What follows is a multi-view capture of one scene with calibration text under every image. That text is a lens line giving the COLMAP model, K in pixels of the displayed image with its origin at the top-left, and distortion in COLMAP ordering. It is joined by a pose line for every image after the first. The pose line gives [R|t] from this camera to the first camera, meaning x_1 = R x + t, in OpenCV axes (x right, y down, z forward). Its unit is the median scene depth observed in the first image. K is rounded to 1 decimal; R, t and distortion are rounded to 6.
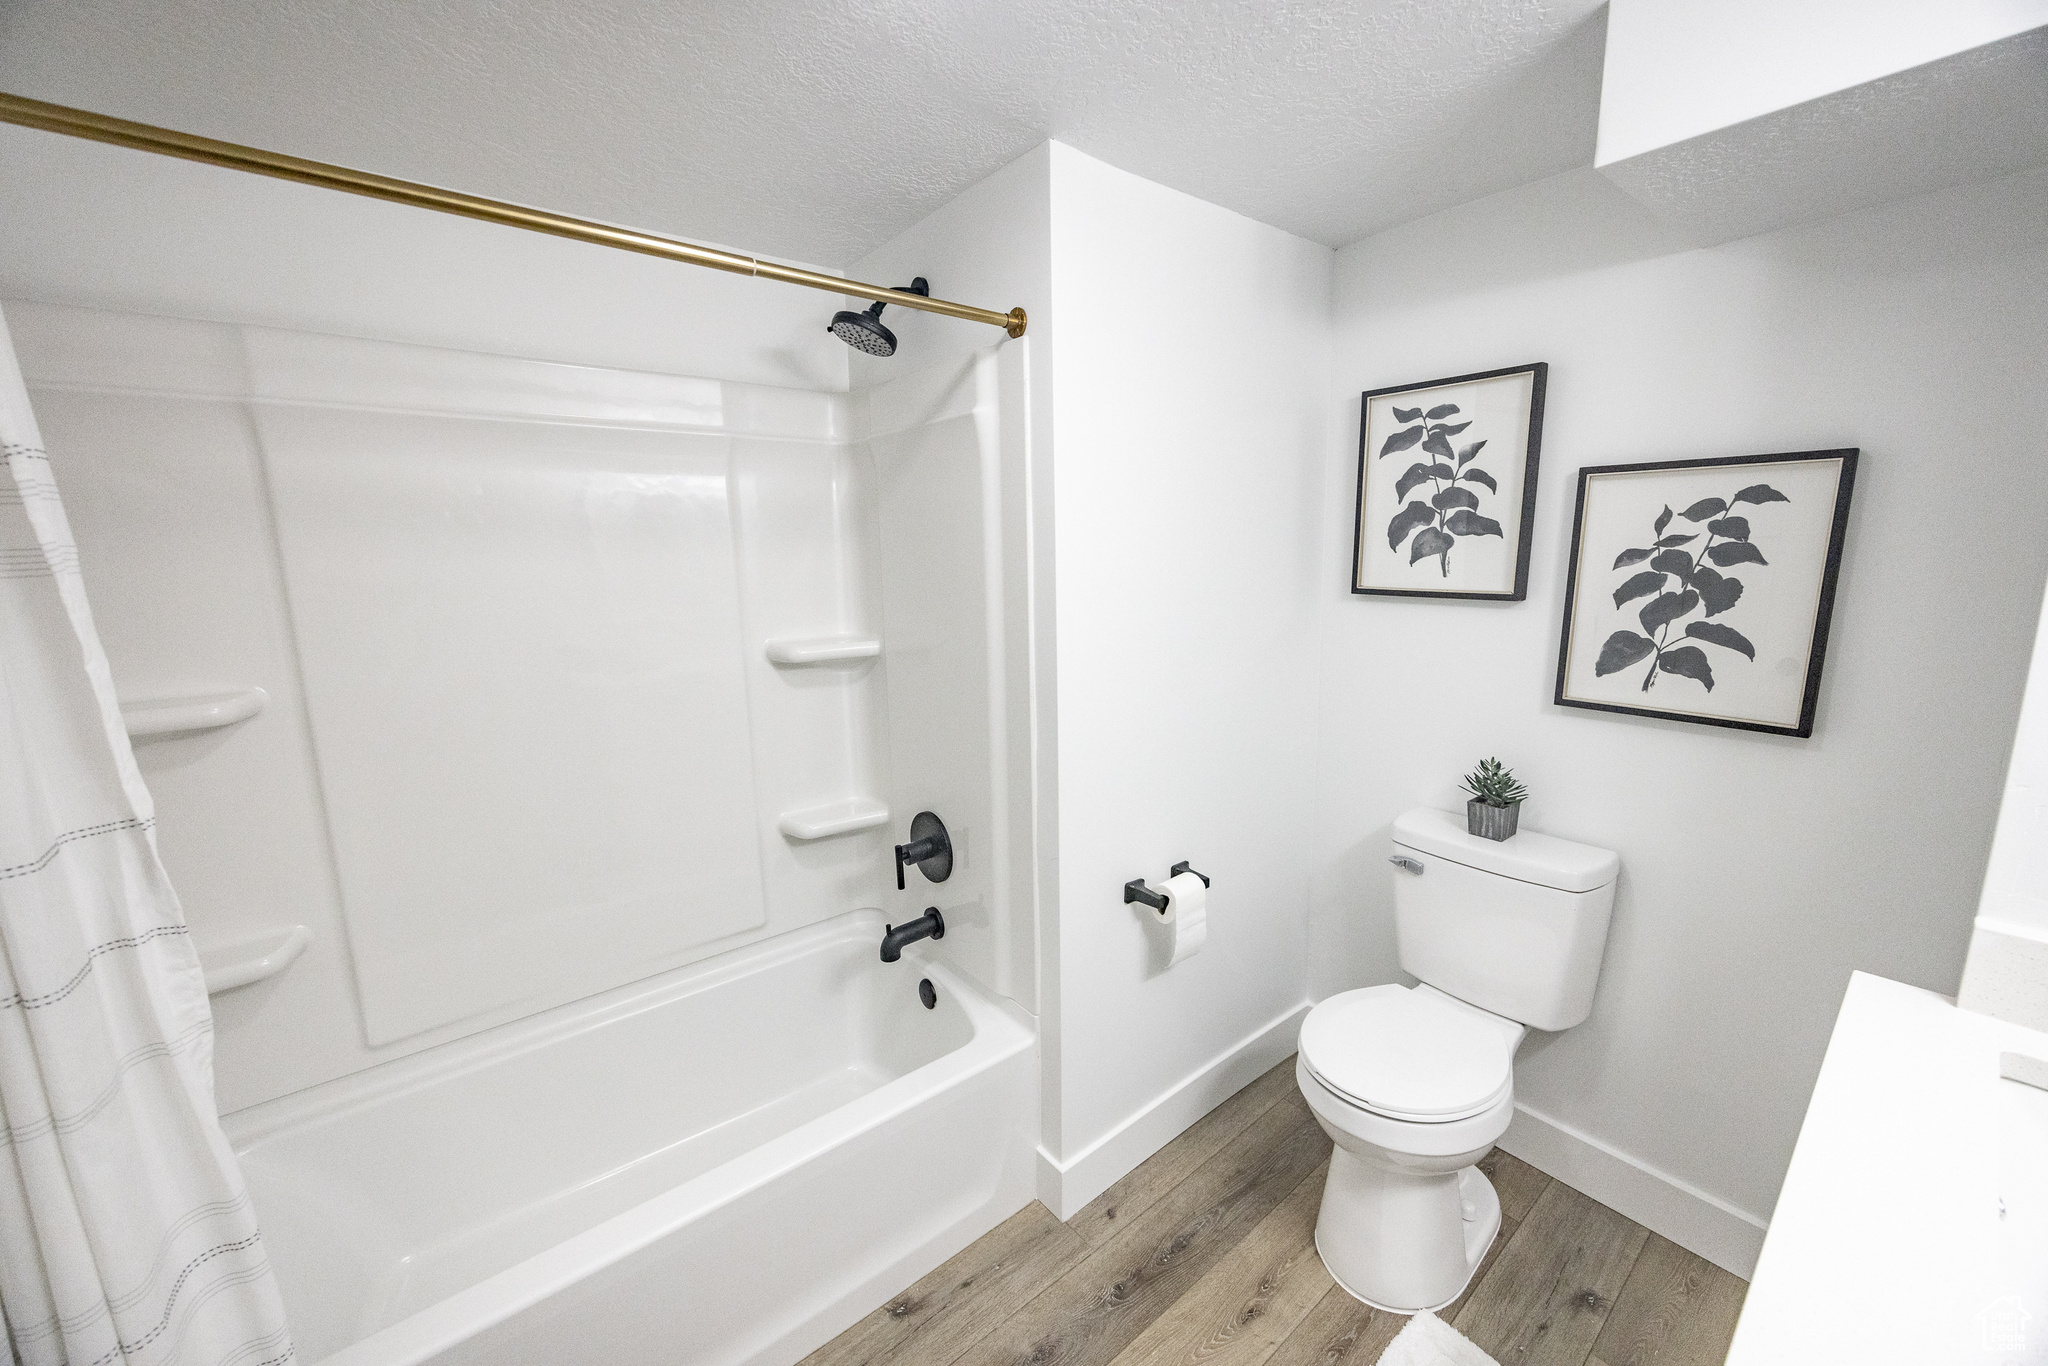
lens RADIAL K [[777.3, 0, 1021.7], [0, 777.3, 678.6], [0, 0, 1]] dist [-0.003286, -0.000249]
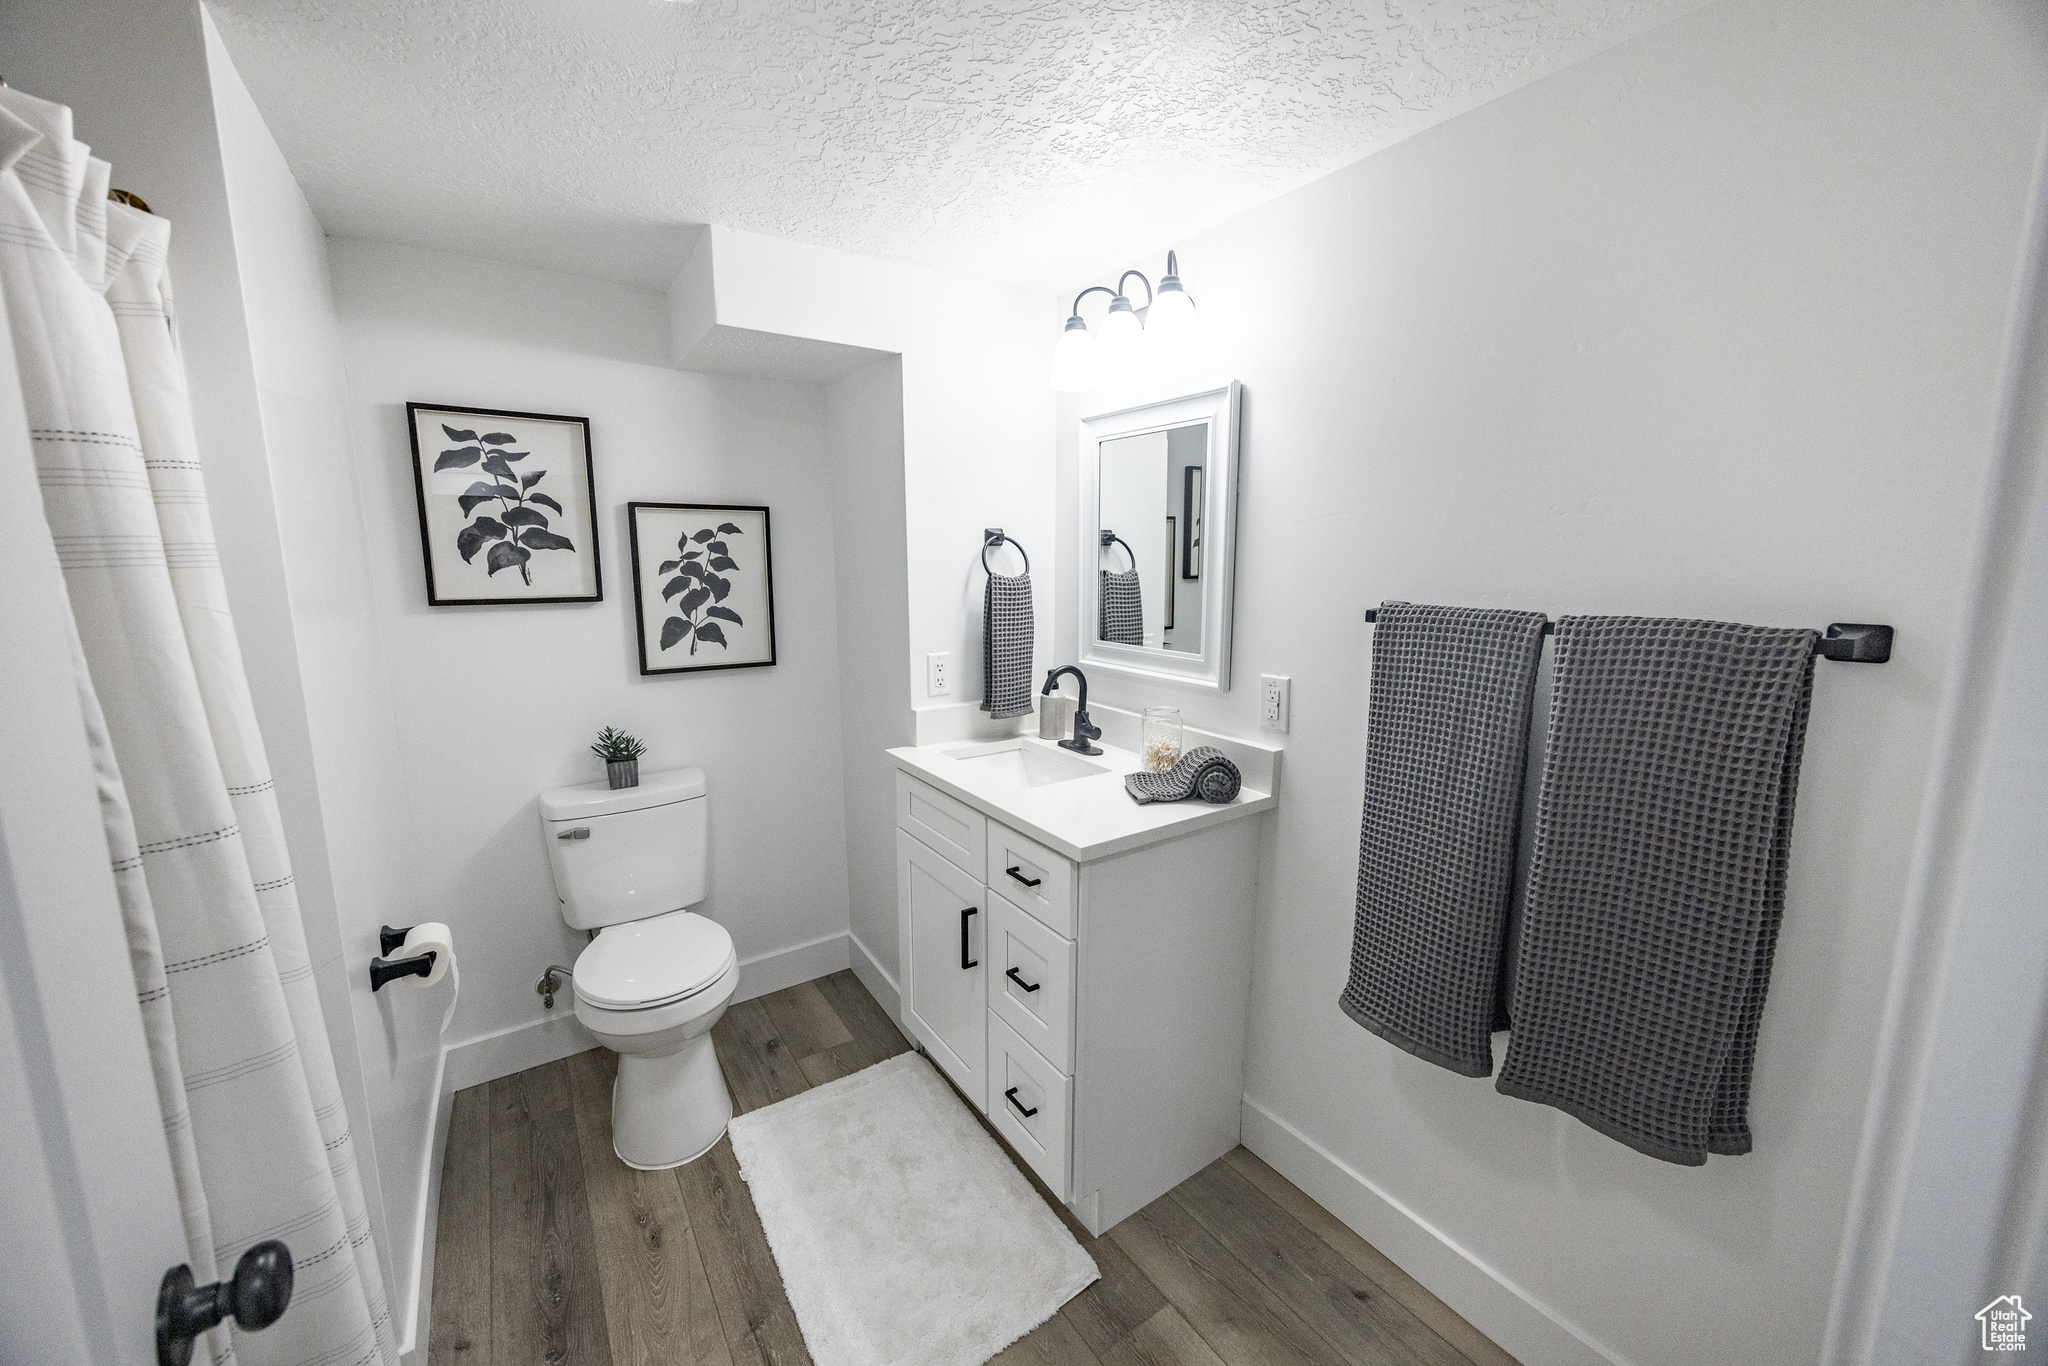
lens RADIAL K [[777.3, 0, 1025.9], [0, 777.3, 685.2], [0, 0, 1]] dist [-0.003286, -0.000249]
pose [[0.064080, -0.141371, 0.987881, -0.584919], [0.175663, 0.976056, 0.128284, -0.006146], [-0.982363, 0.165314, 0.087379, 0.217692]]
